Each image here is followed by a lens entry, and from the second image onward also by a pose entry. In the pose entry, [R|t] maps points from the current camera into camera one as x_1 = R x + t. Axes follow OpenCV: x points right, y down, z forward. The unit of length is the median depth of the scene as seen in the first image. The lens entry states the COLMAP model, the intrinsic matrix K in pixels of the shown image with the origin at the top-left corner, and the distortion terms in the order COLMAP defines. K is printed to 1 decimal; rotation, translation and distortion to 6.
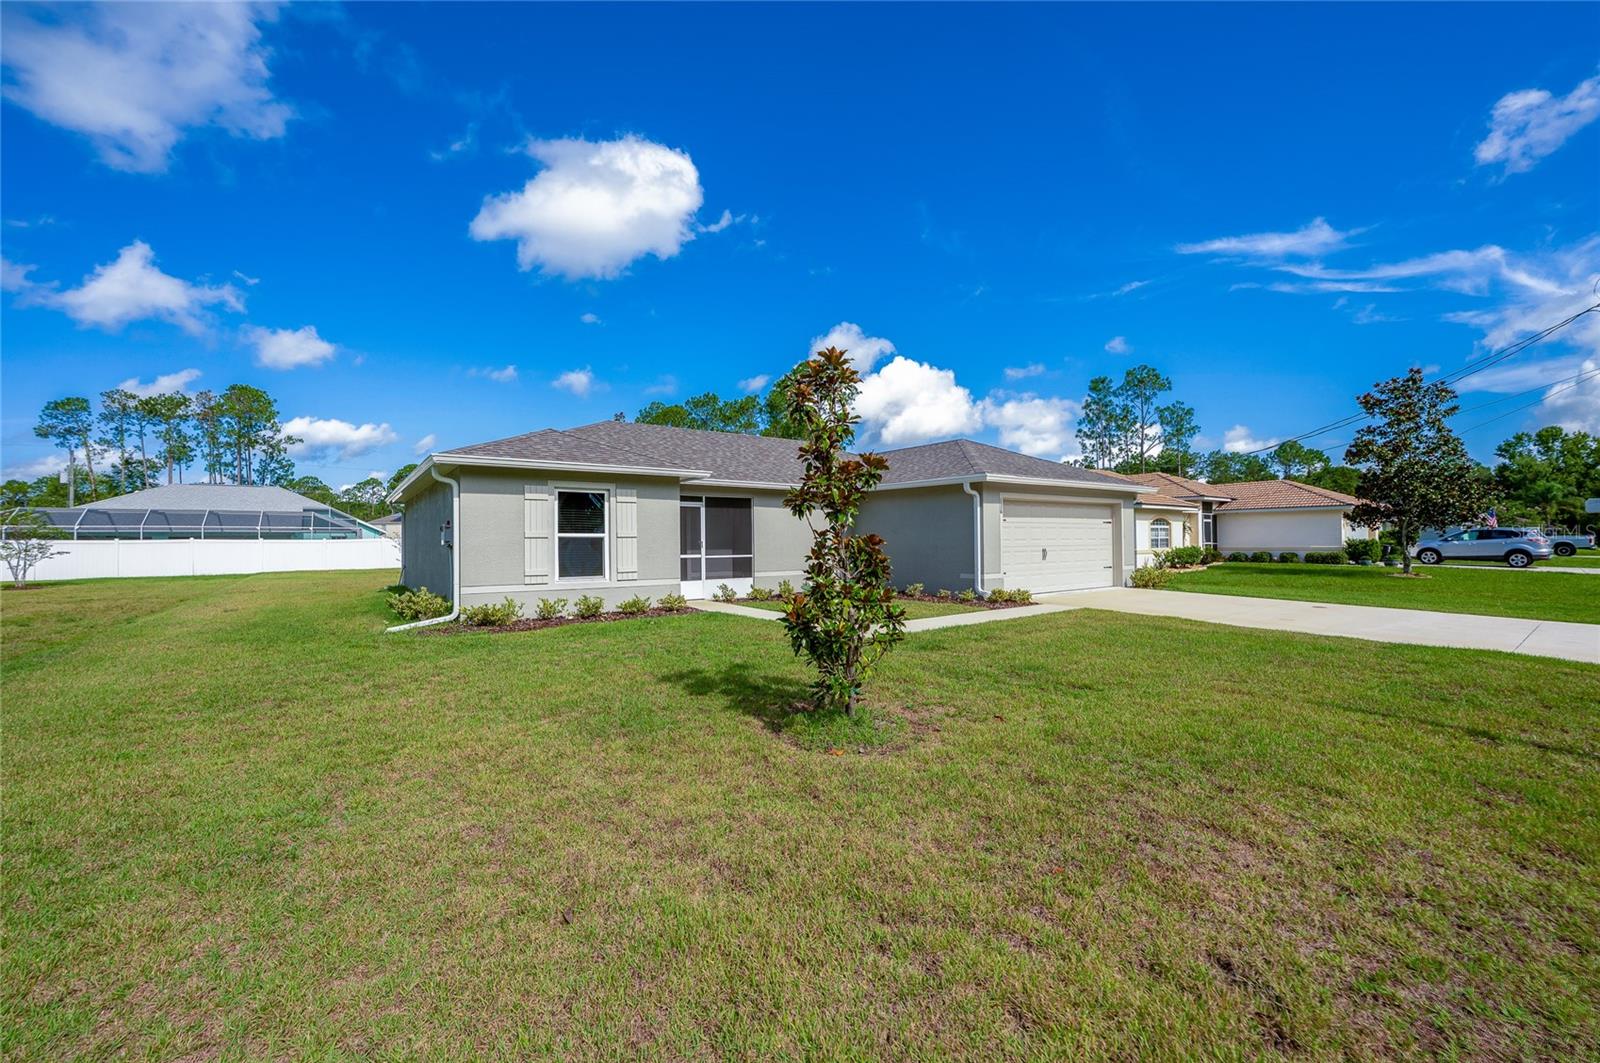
lens RADIAL K [[642.4, 0, 769.8], [0, 642.4, 533.3], [0, 0, 1]] dist [0.021492, -0.000013]
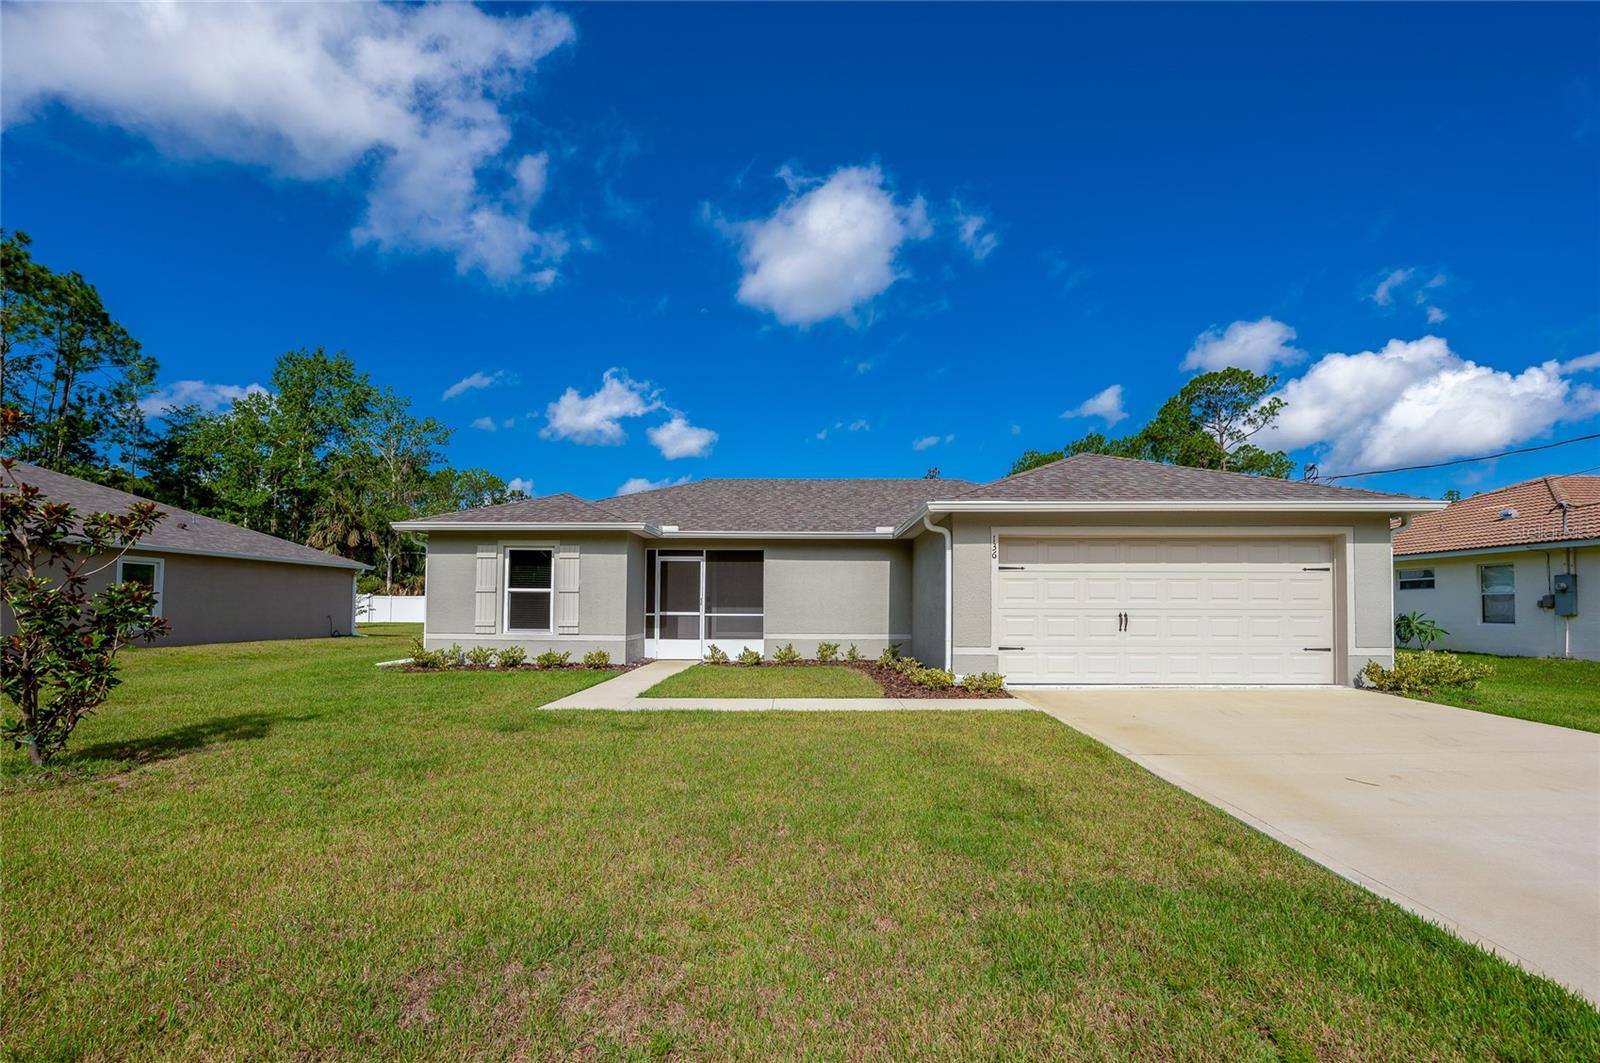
lens RADIAL K [[638.1, 0, 777.4], [0, 638.1, 576.0], [0, 0, 1]] dist [0.000889, -0.000062]
pose [[0.804906, -0.015207, -0.593208, 0.596398], [-0.003351, 0.999539, -0.030170, 0.009200], [0.593394, 0.026272, 0.804484, 0.348647]]
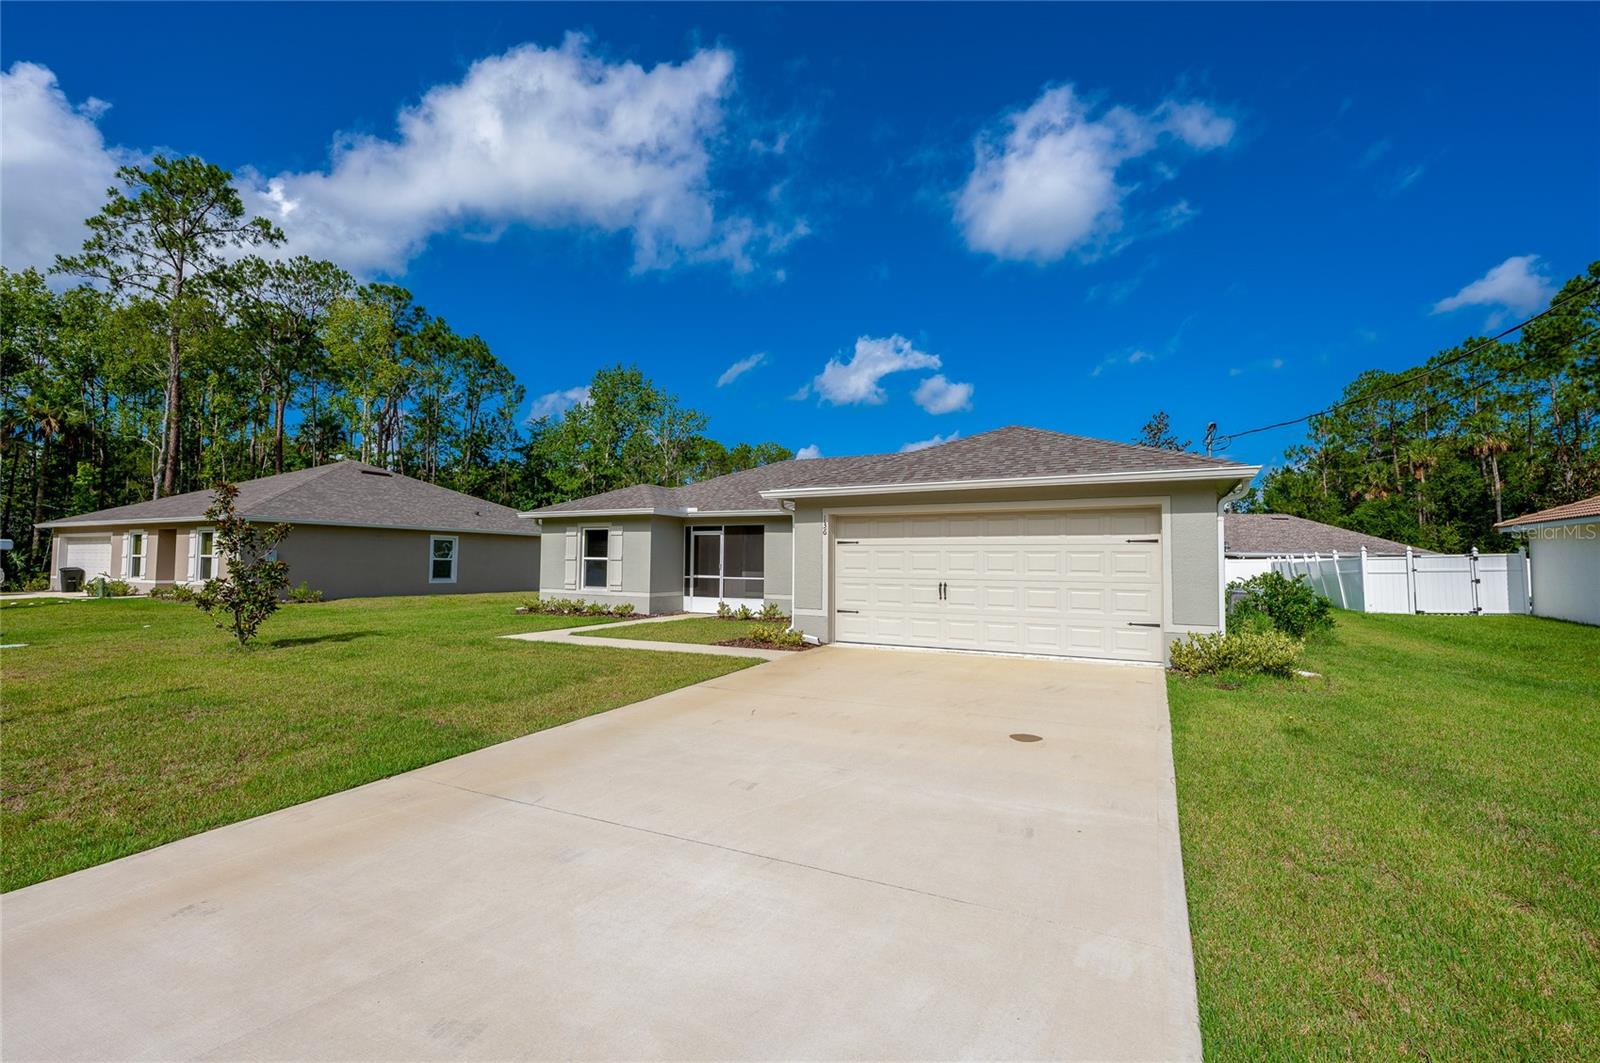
lens RADIAL K [[642.4, 0, 769.8], [0, 642.4, 533.3], [0, 0, 1]] dist [0.021492, -0.000013]
pose [[0.460260, -0.028098, -0.887339, 1.076436], [-0.001057, 0.999481, -0.032197, -0.006864], [0.887784, 0.015757, 0.459991, 0.600643]]
